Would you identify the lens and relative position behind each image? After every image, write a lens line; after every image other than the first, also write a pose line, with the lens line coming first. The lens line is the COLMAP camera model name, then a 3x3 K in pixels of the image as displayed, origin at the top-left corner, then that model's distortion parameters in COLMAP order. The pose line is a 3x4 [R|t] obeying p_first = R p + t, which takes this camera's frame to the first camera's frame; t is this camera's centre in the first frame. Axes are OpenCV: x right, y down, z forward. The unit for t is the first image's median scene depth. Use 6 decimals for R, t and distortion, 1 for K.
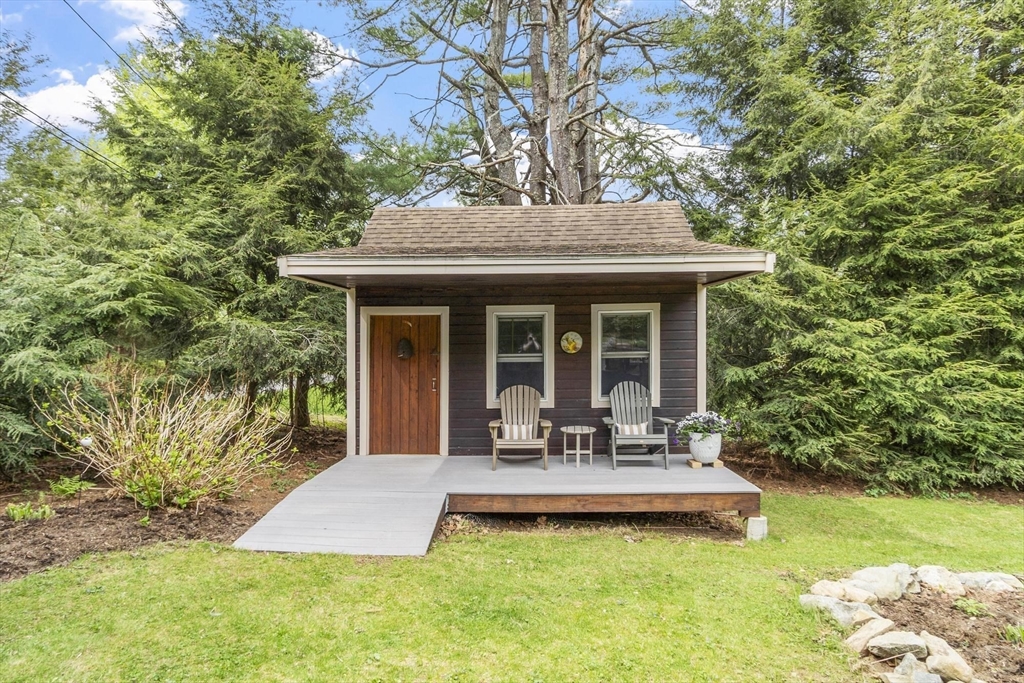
lens RADIAL K [[528.3, 0, 512.1], [0, 528.3, 358.1], [0, 0, 1]] dist [0.000177, -0.000001]
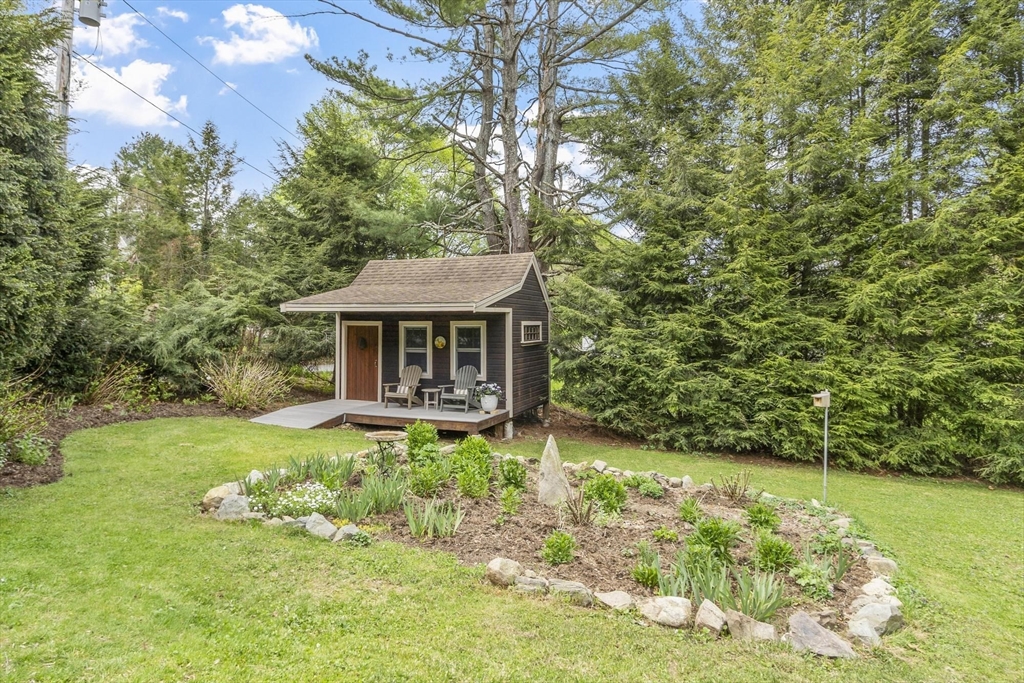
lens RADIAL K [[564.4, 0, 512.0], [0, 564.4, 341.5], [0, 0, 1]] dist [-0.002216, -0.000638]
pose [[0.940870, 0.022950, -0.337991, 0.977532], [-0.023676, 0.999718, 0.001975, -0.040801], [0.337941, 0.006144, 0.941147, -0.702516]]
